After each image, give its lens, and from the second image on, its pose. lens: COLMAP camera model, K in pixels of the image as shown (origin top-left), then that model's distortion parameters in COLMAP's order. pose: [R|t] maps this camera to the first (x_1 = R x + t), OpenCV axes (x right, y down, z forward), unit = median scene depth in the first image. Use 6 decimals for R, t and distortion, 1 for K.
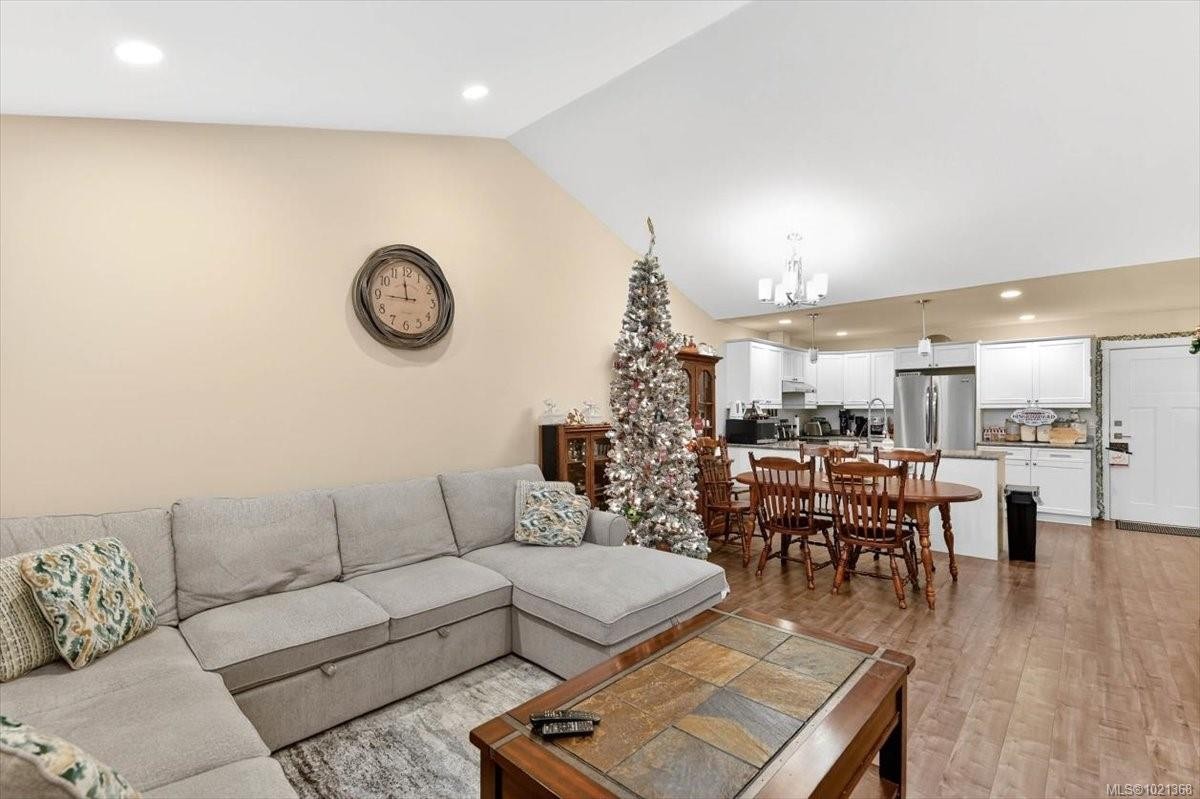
lens RADIAL K [[533.8, 0, 608.8], [0, 533.8, 406.9], [0, 0, 1]] dist [0.009677, -0.010143]
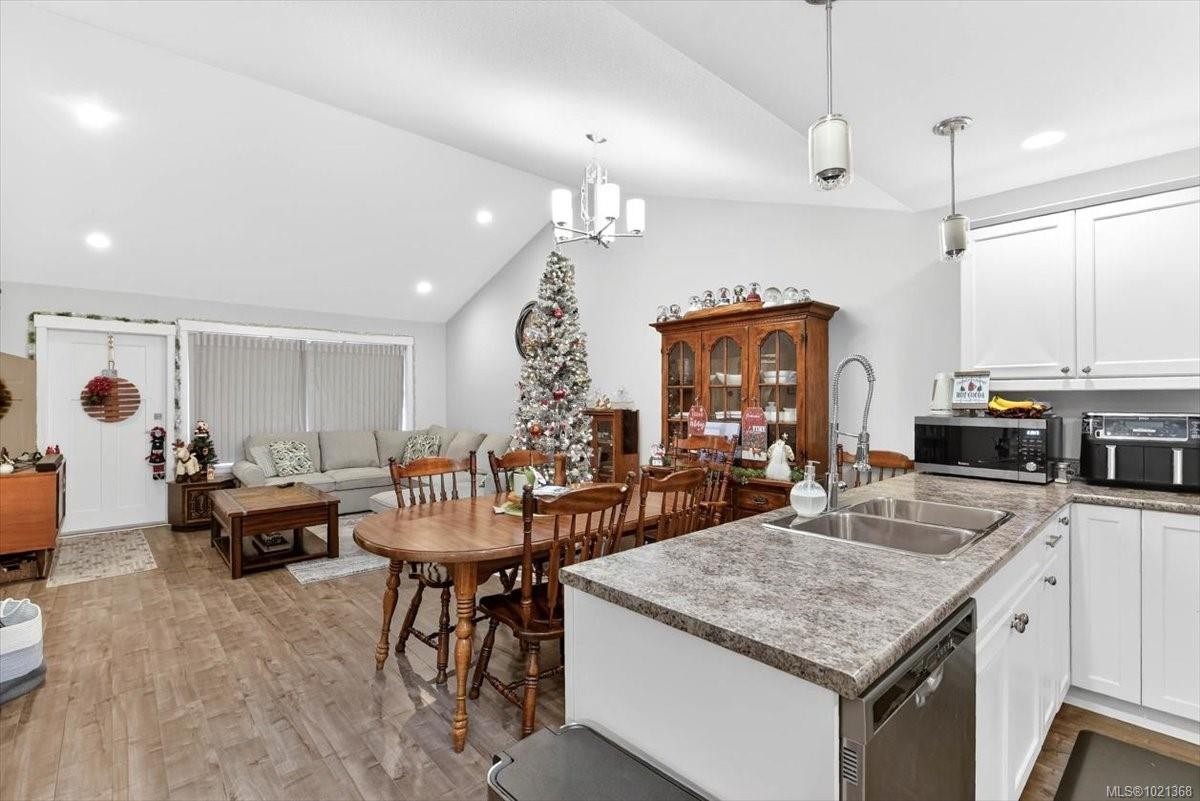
lens RADIAL K [[533.8, 0, 604.1], [0, 533.8, 400.2], [0, 0, 1]] dist [0.009677, -0.010143]
pose [[-0.092561, 0.006261, -0.995687, 0.726401], [0.009647, 0.999939, 0.005391, 0.005482], [0.995660, -0.009107, -0.092616, 0.769024]]
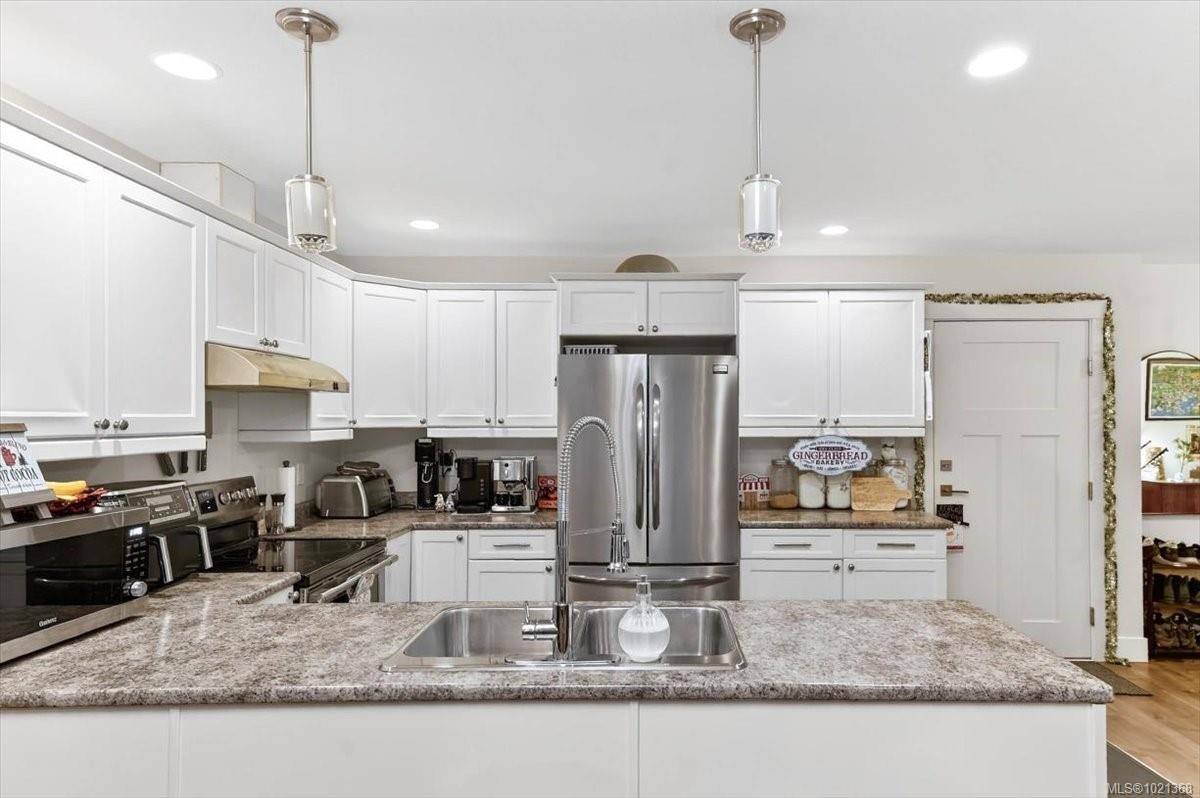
lens RADIAL K [[722.7, 0, 660.6], [0, 722.7, 407.9], [0, 0, 1]] dist [0.034443, -0.002647]
pose [[0.739357, 0.010535, 0.673231, 0.280335], [-0.004343, 0.999931, -0.010877, -0.015507], [-0.673300, 0.005118, 0.739352, 0.661656]]
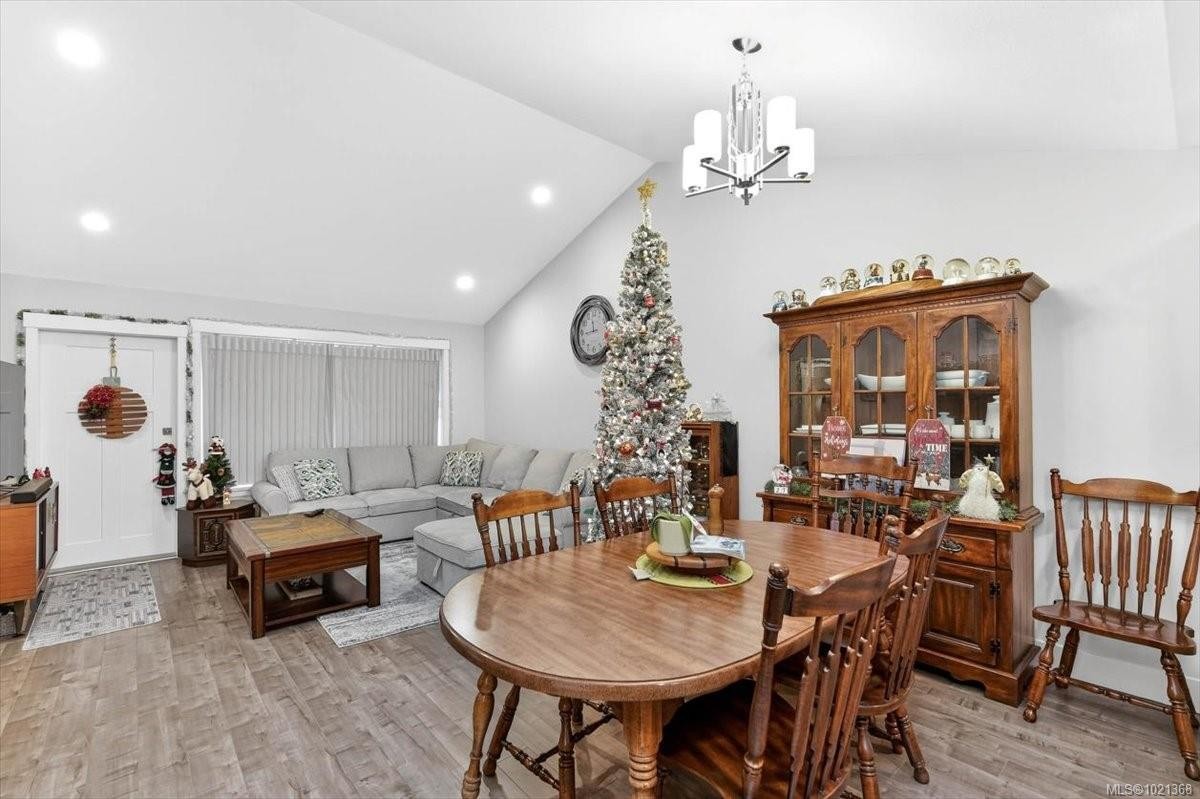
lens RADIAL K [[533.8, 0, 596.9], [0, 533.8, 407.4], [0, 0, 1]] dist [0.009677, -0.010143]
pose [[-0.125095, 0.001731, -0.992143, 0.606769], [0.014370, 0.999897, -0.000067, 0.004679], [0.992041, -0.014265, -0.125107, 0.667187]]
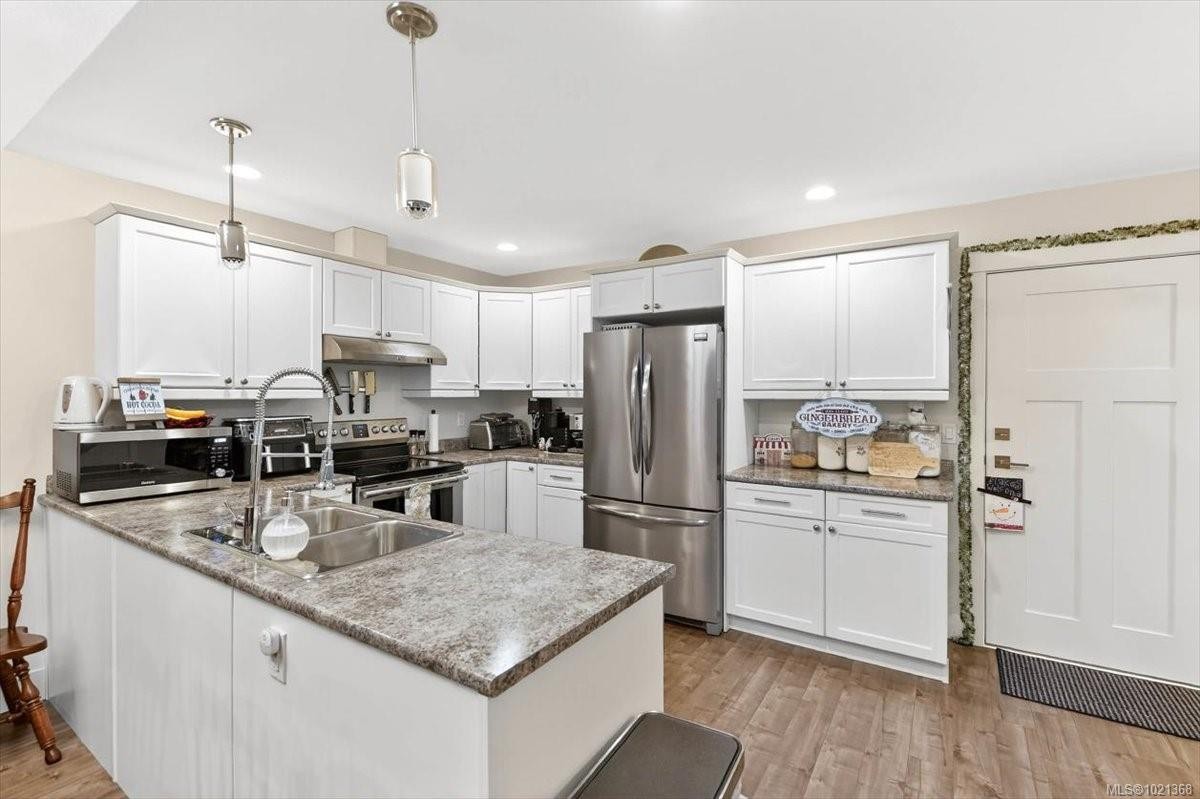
lens RADIAL K [[533.8, 0, 612.2], [0, 533.8, 390.2], [0, 0, 1]] dist [0.009677, -0.010143]
pose [[0.986071, 0.005022, 0.166250, 0.543455], [-0.005154, 0.999987, 0.000364, -0.005147], [-0.166246, -0.001216, 0.986084, 0.598436]]
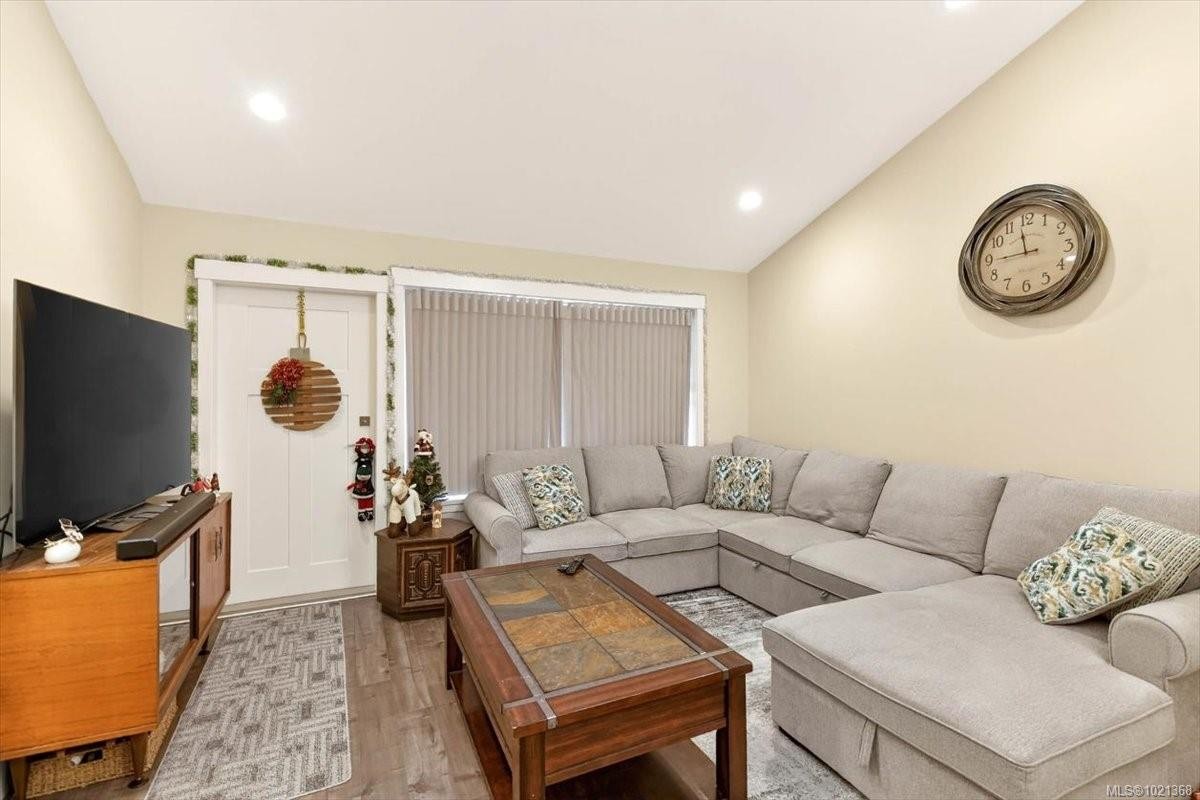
lens RADIAL K [[533.8, 0, 601.2], [0, 533.8, 397.1], [0, 0, 1]] dist [0.009677, -0.010143]
pose [[-0.381907, 0.011457, -0.924130, 0.367752], [0.009102, 0.999921, 0.008636, 0.001951], [0.924156, -0.005113, -0.381981, 0.425042]]
